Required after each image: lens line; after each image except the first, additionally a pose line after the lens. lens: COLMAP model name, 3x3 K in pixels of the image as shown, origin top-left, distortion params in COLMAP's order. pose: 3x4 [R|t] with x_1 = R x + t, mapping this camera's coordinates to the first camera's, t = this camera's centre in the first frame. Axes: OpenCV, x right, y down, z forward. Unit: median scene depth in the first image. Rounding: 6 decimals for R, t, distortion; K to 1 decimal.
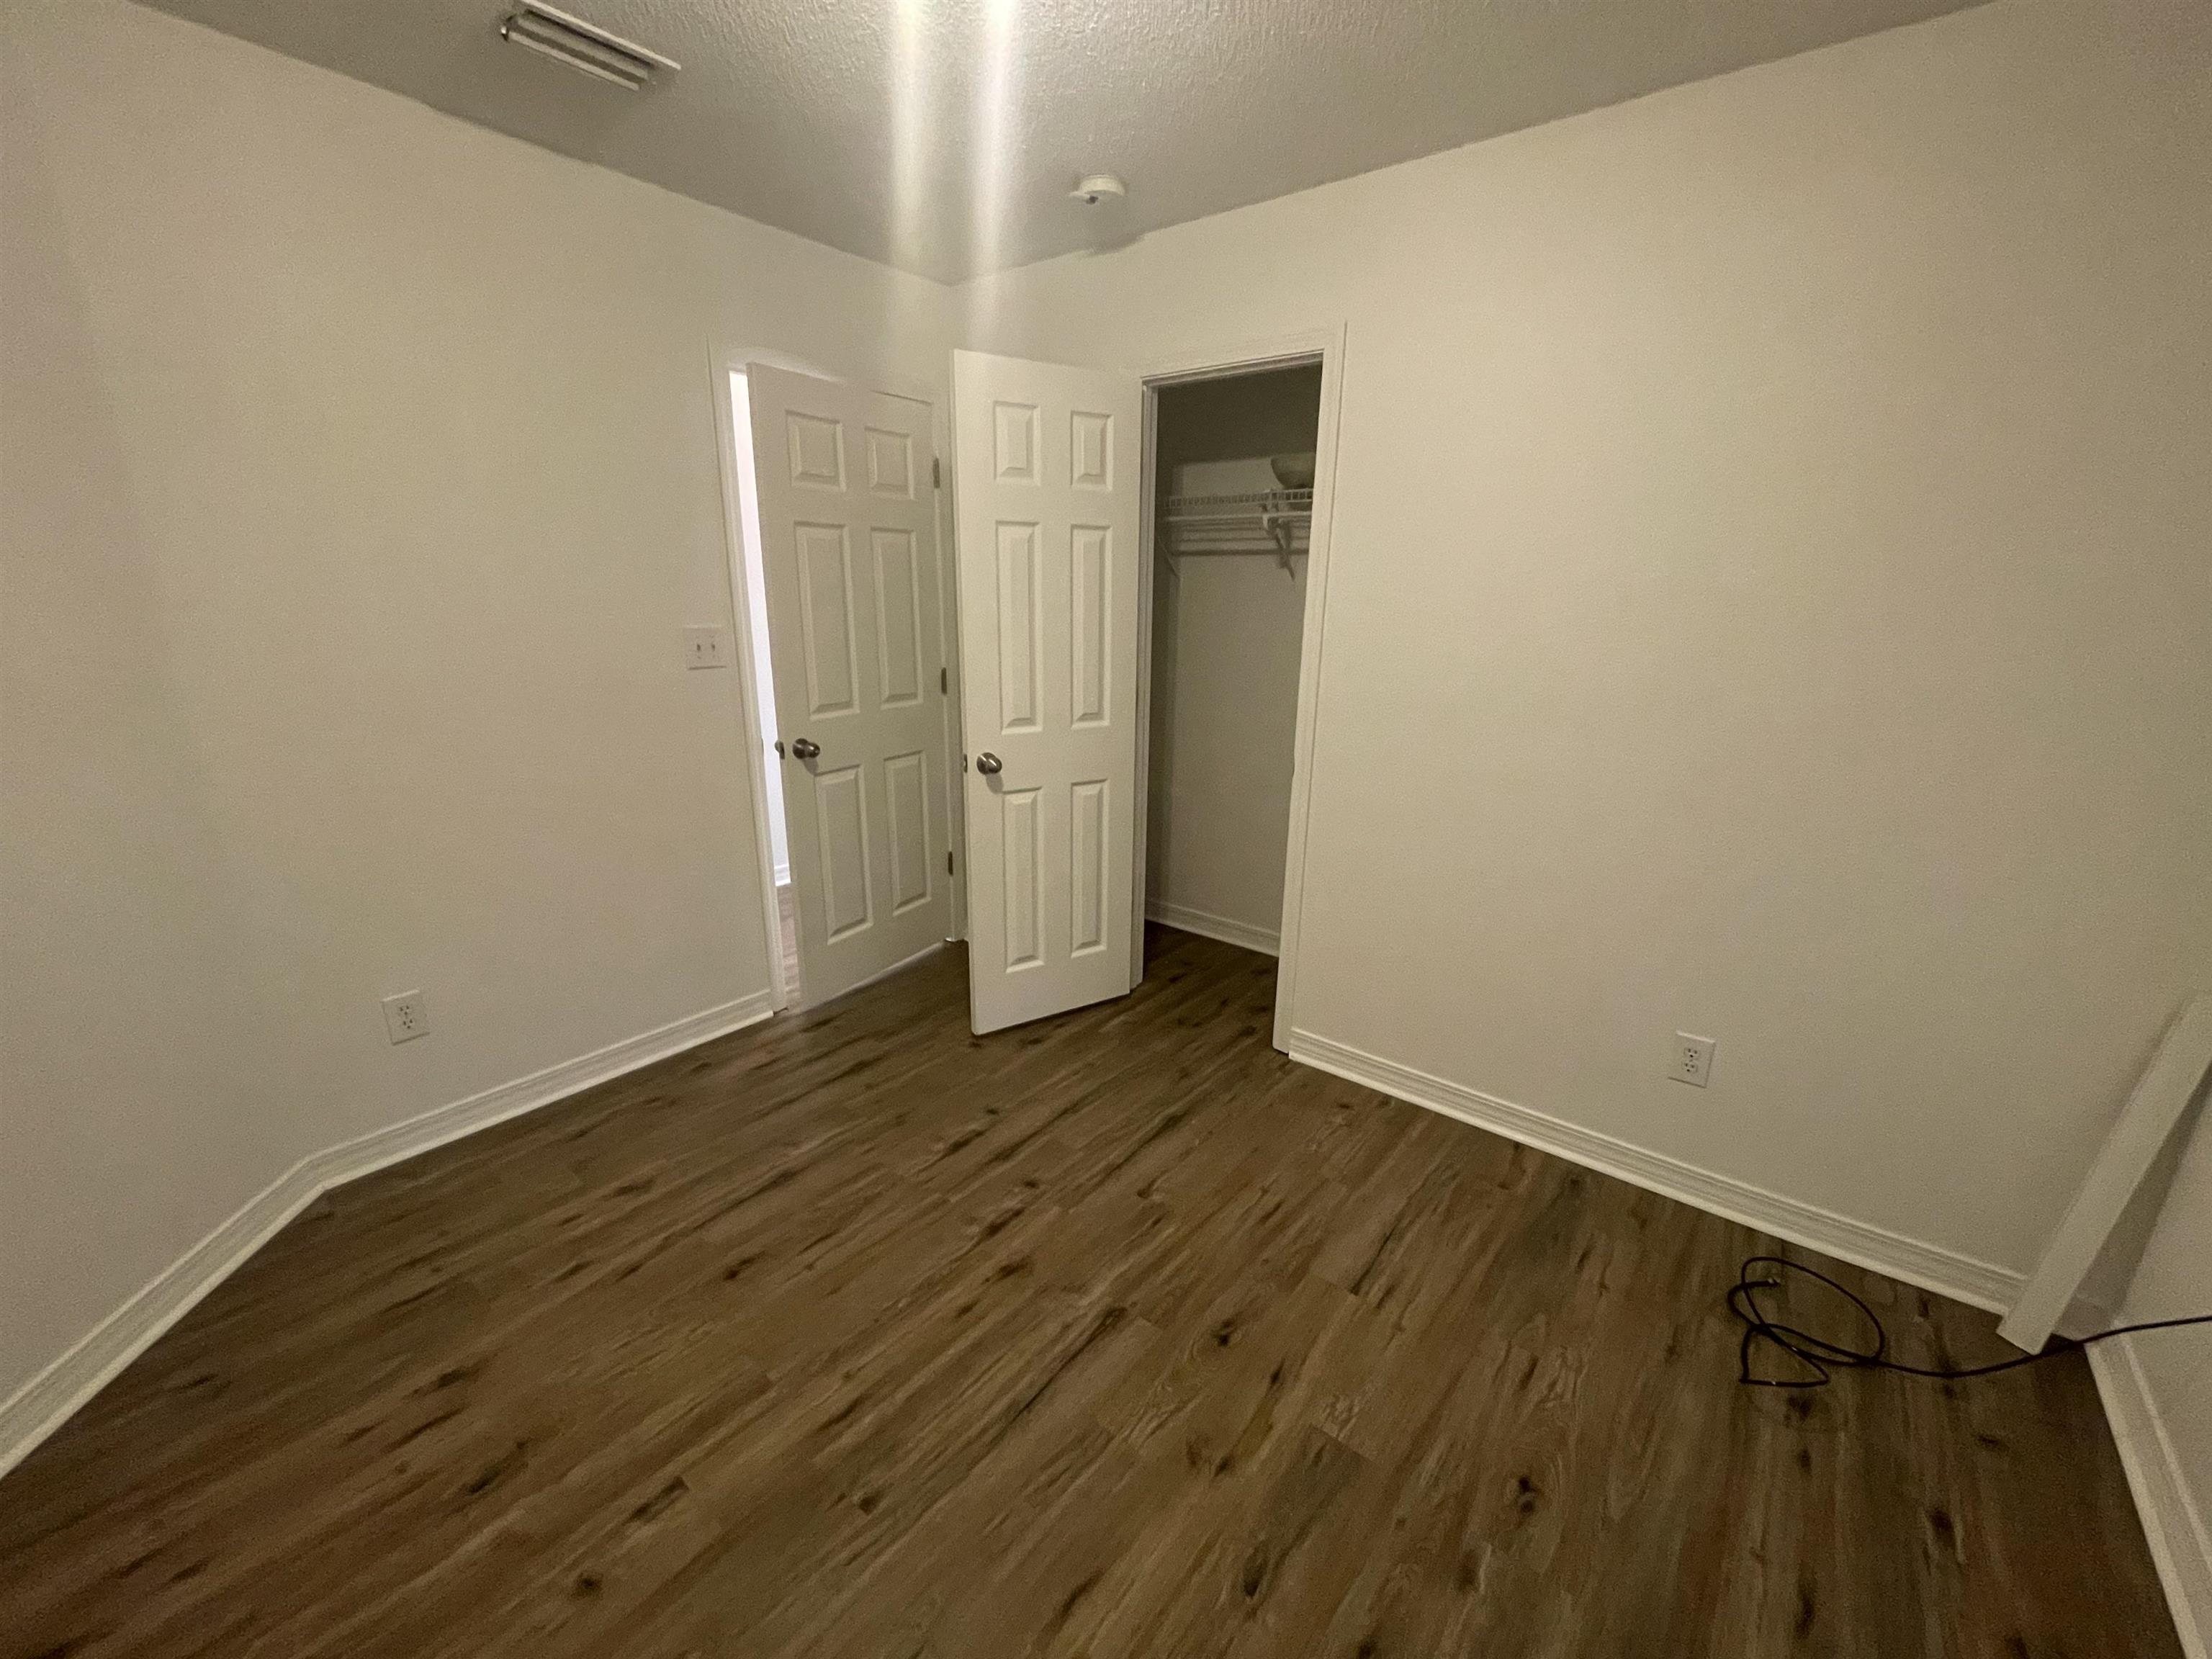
lens RADIAL K [[899.7, 0, 1110.0], [0, 899.7, 835.0], [0, 0, 1]] dist [-0.000833, -0.000157]
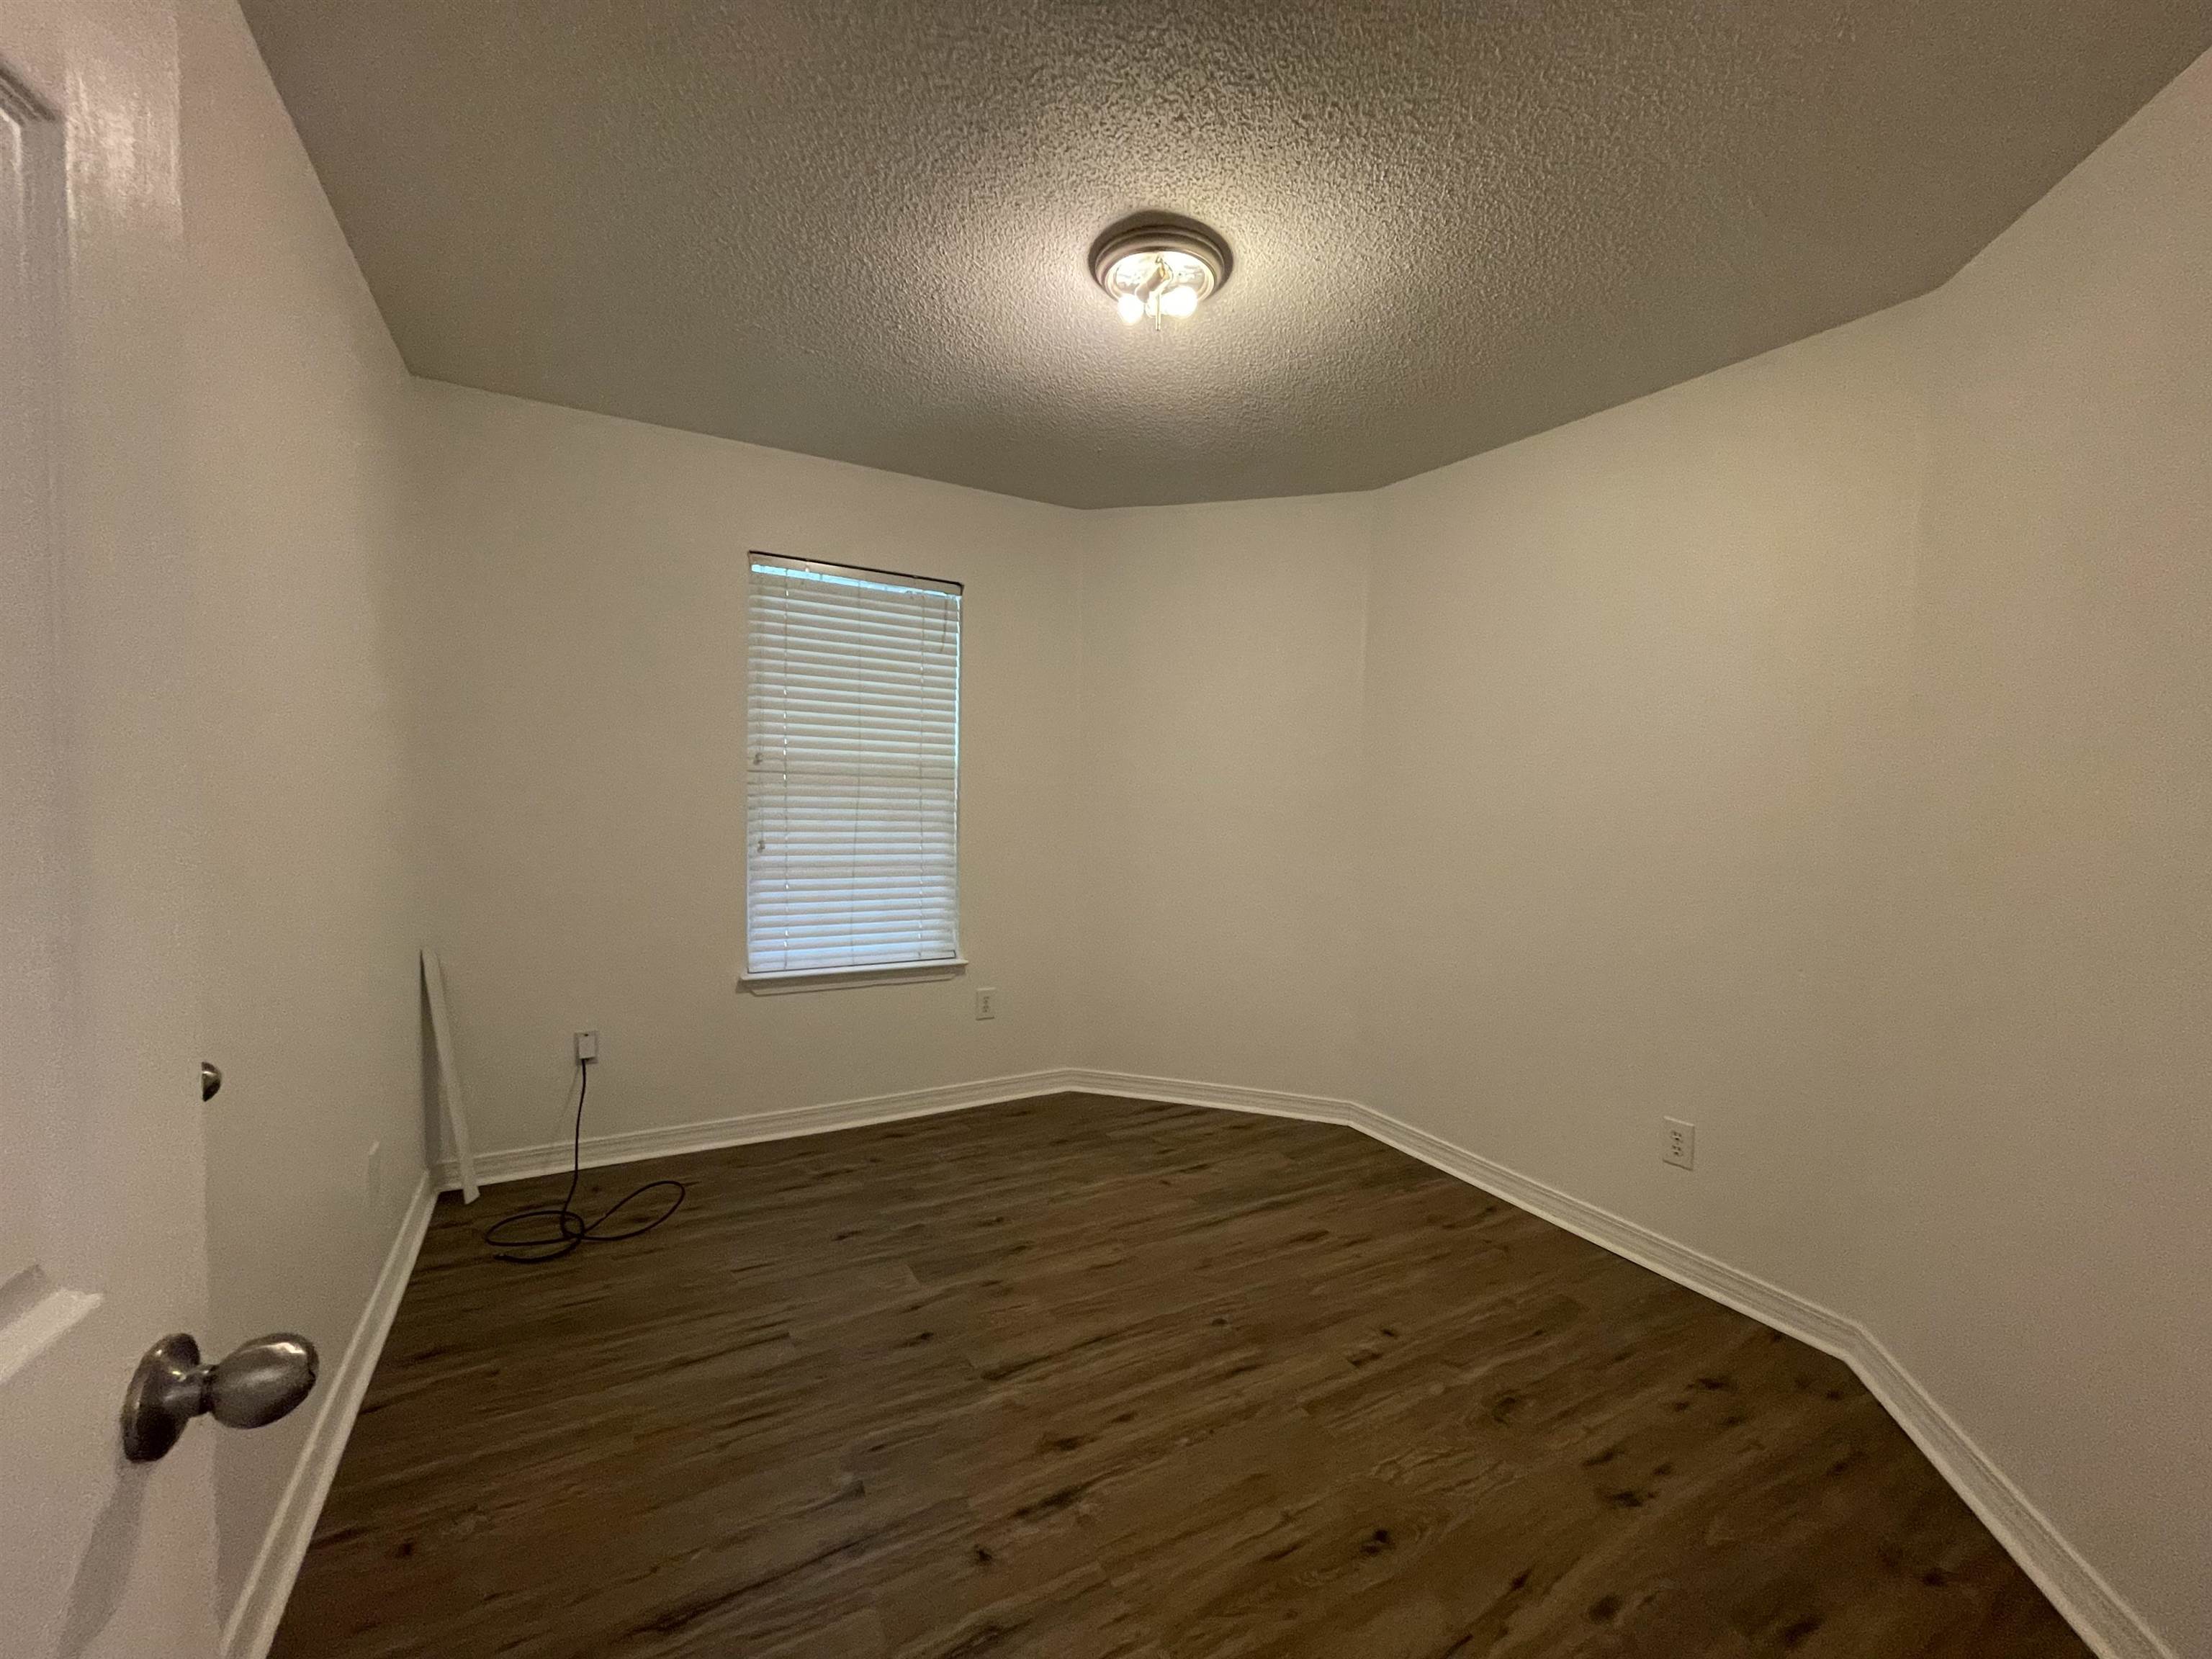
lens RADIAL K [[899.7, 0, 1110.0], [0, 899.7, 835.0], [0, 0, 1]] dist [-0.000833, -0.000157]
pose [[-0.927628, -0.059797, 0.368688, -0.485733], [0.059578, 0.950774, 0.304105, -0.399771], [-0.368724, 0.304062, -0.878402, 1.723047]]
